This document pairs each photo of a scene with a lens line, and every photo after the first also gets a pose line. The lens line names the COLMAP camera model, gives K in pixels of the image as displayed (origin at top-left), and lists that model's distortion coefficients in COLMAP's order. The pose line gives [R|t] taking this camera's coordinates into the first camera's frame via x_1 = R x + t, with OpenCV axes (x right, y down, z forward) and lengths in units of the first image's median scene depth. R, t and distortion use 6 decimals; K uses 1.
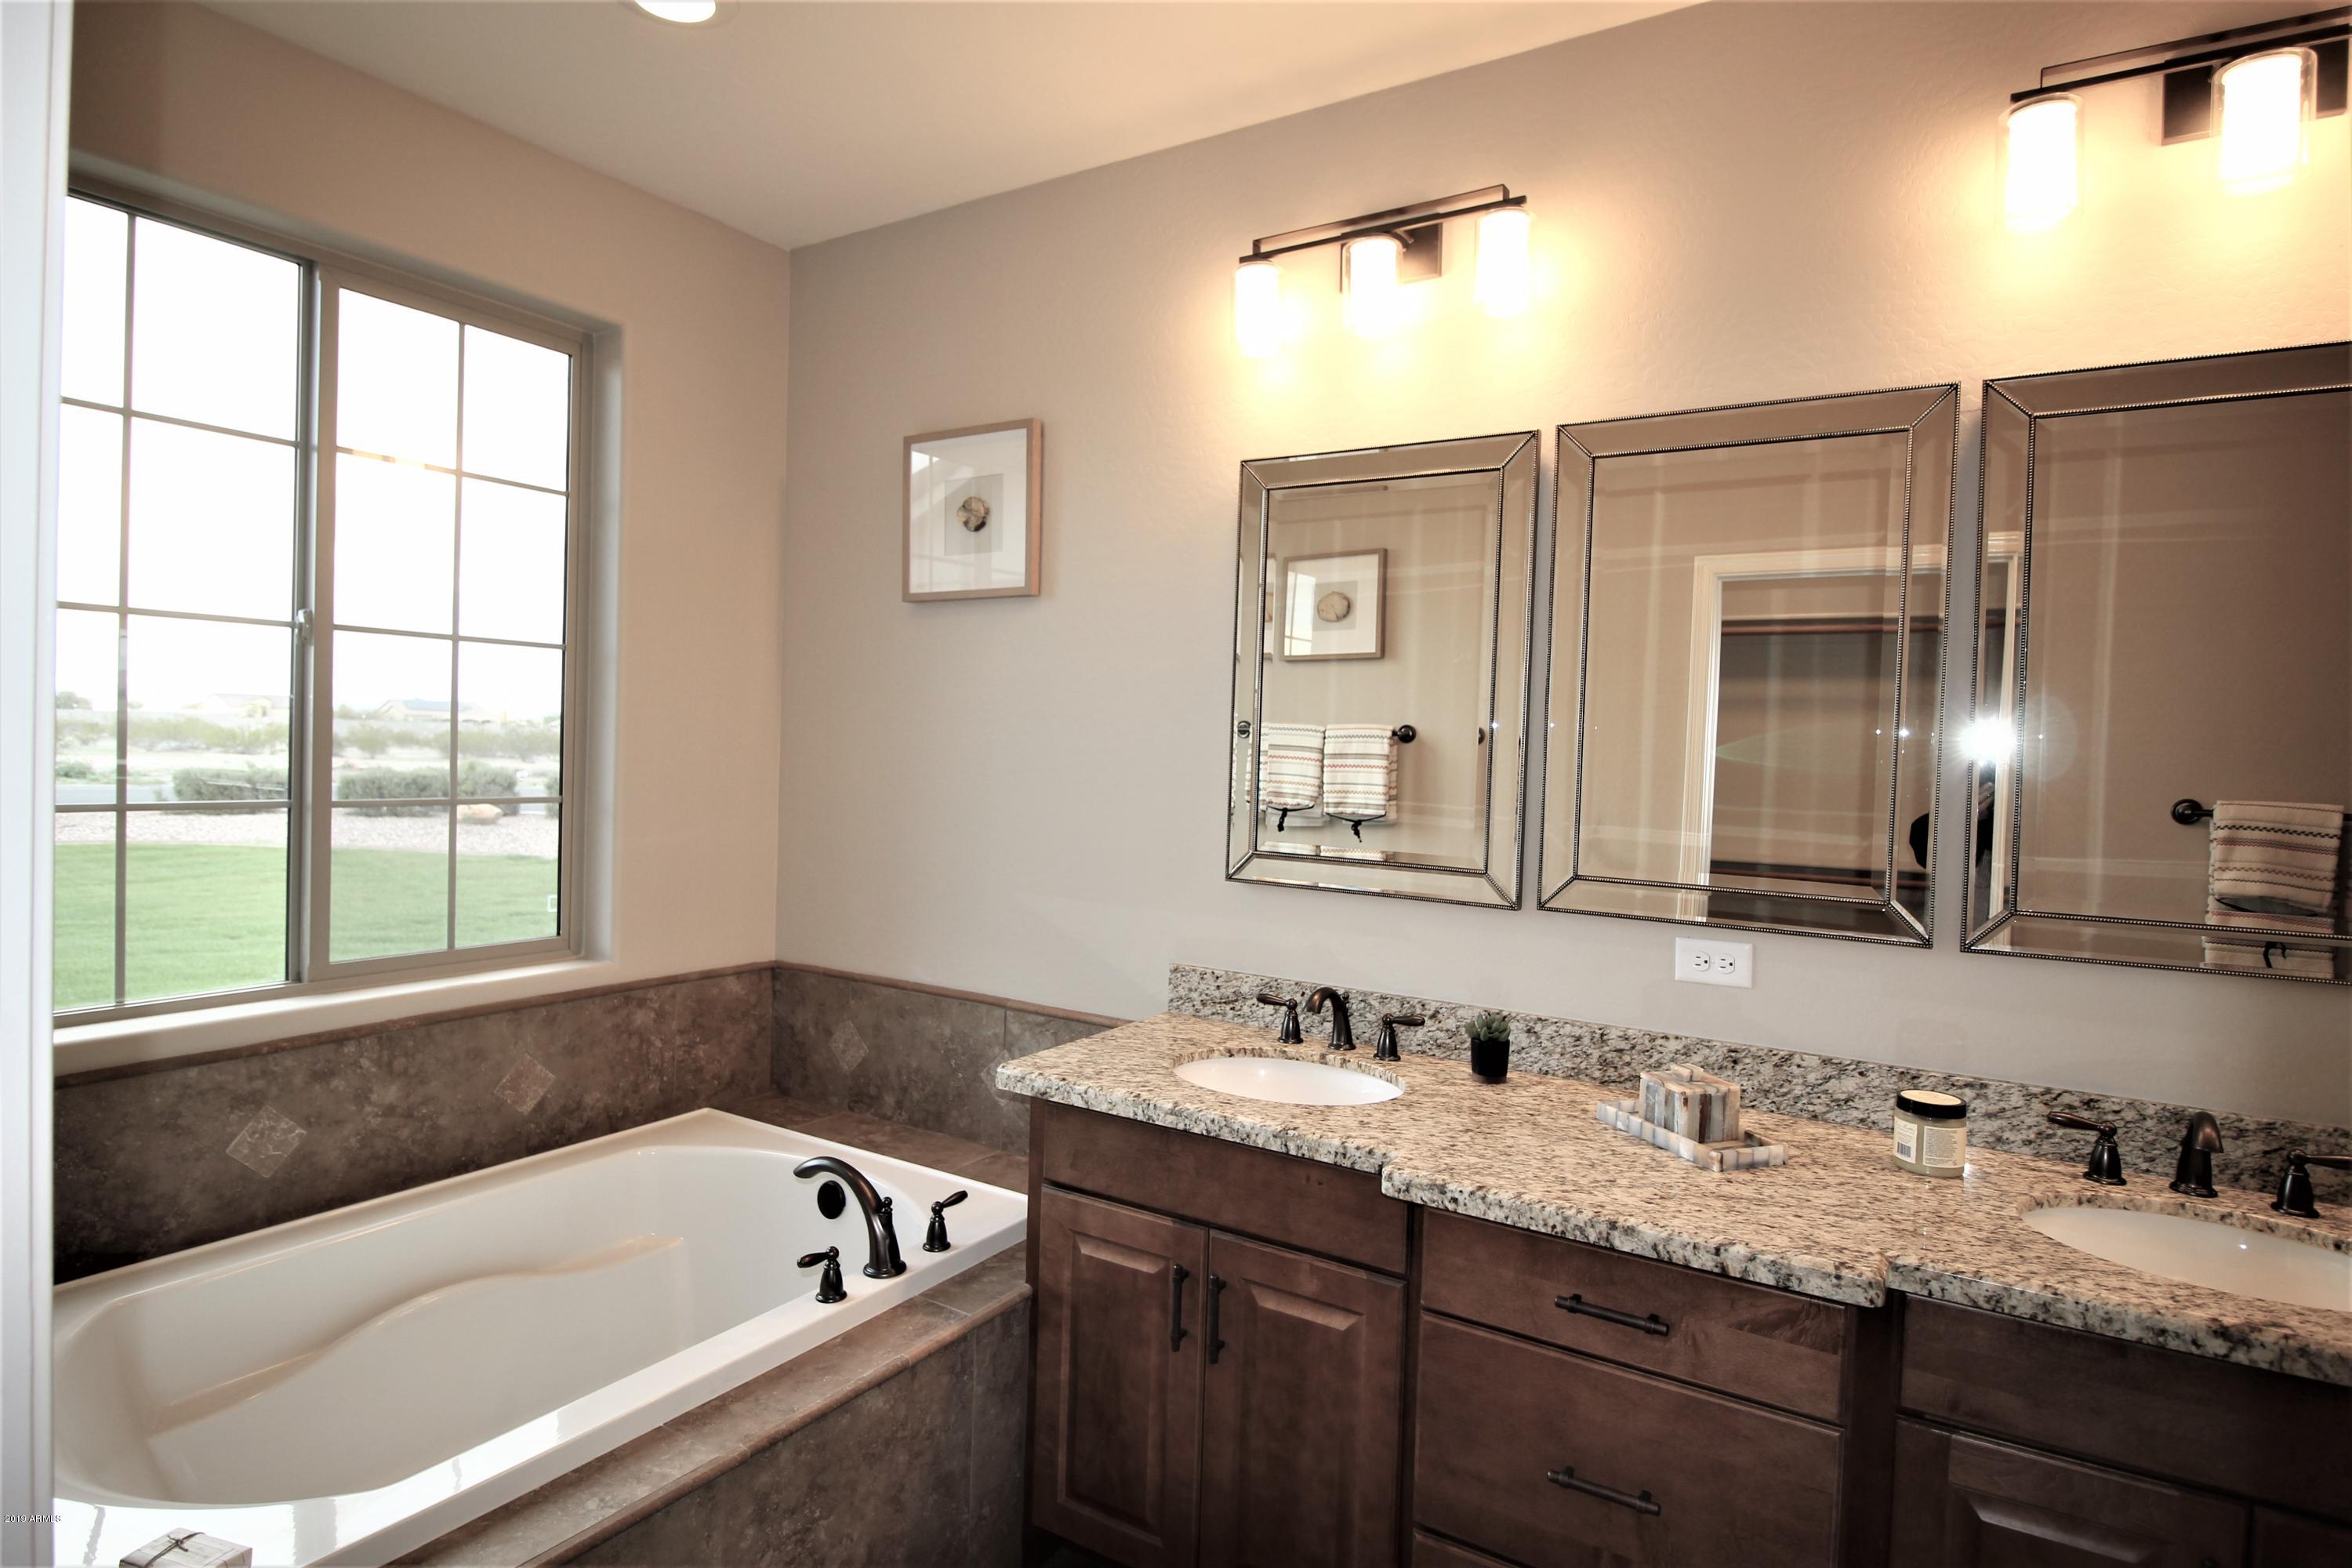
lens RADIAL K [[1265.9, 0, 1165.0], [0, 1265.9, 779.8], [0, 0, 1]] dist [0.003405, -0.011997]
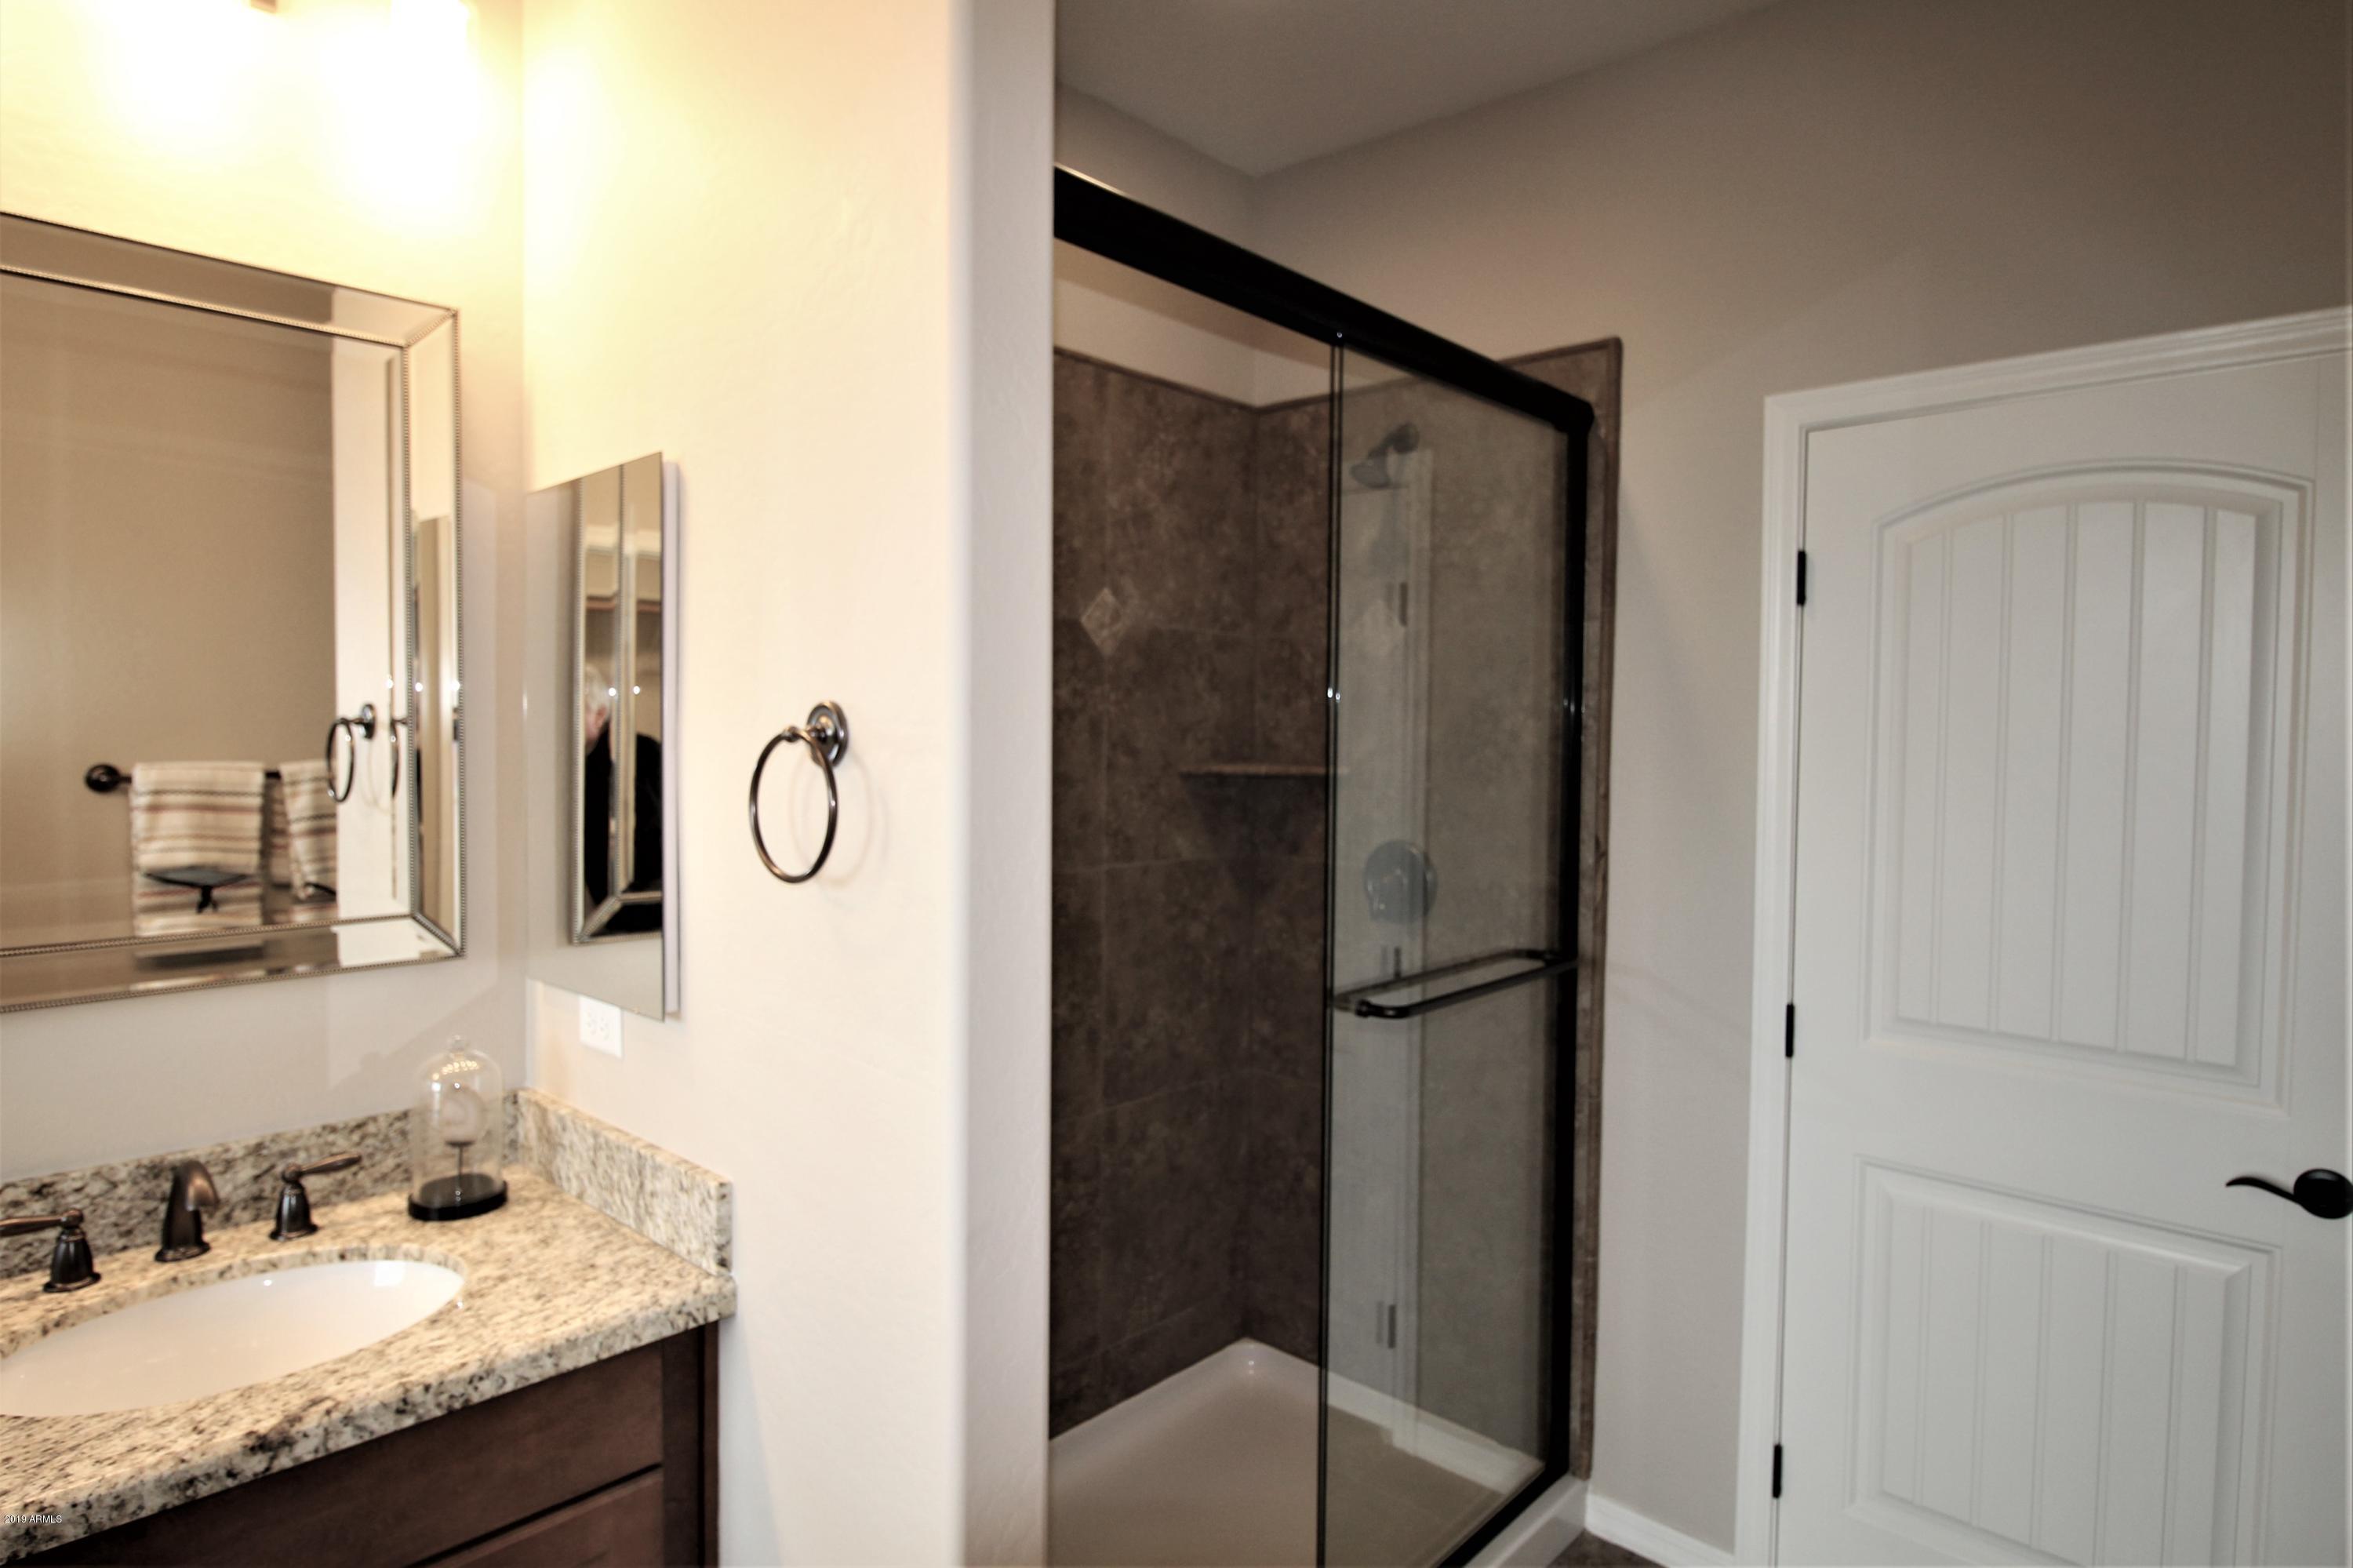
lens RADIAL K [[1266.5, 0, 1160.6], [0, 1266.5, 774.3], [0, 0, 1]] dist [0.003405, -0.011997]
pose [[0.169210, -0.065219, 0.983420, 0.113886], [0.018448, 0.997843, 0.063001, -0.029536], [-0.985407, 0.007482, 0.170048, 0.199785]]
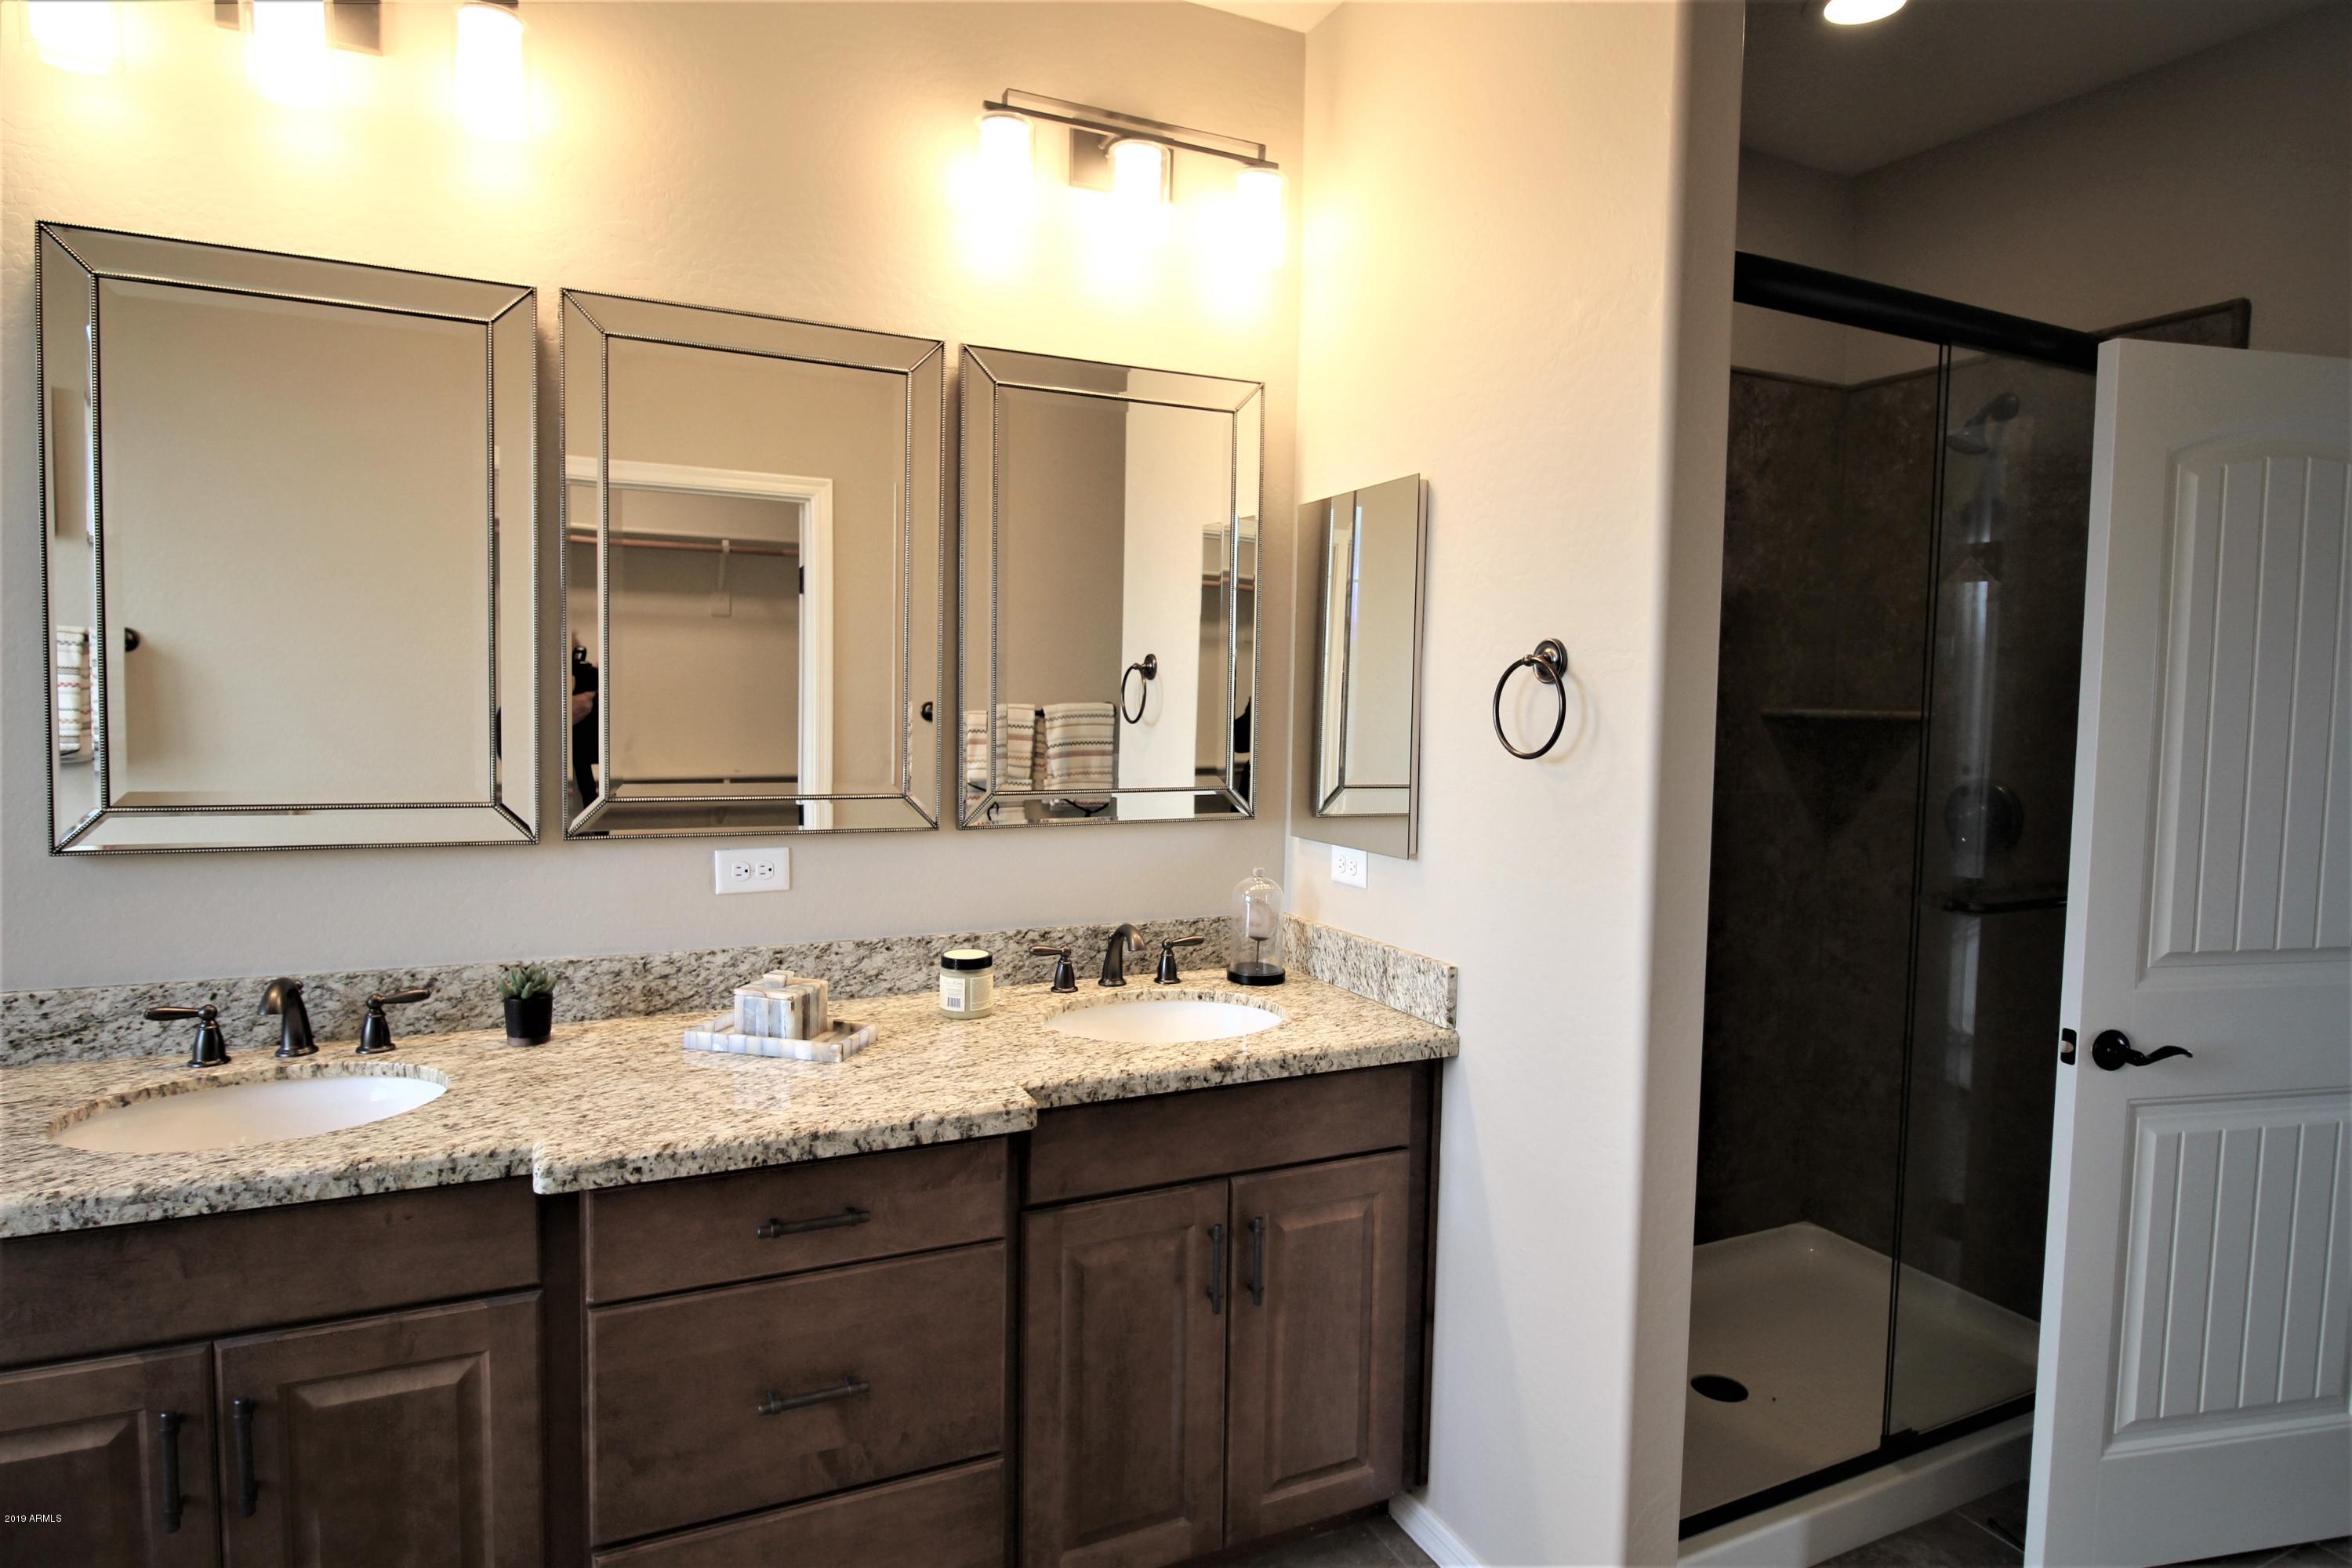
lens RADIAL K [[1265.9, 0, 1122.0], [0, 1265.9, 789.0], [0, 0, 1]] dist [0.003405, -0.011997]
pose [[0.536931, -0.079858, 0.839838, -0.296604], [0.021310, 0.996476, 0.081128, 0.002947], [-0.843357, -0.025664, 0.536741, 0.237398]]
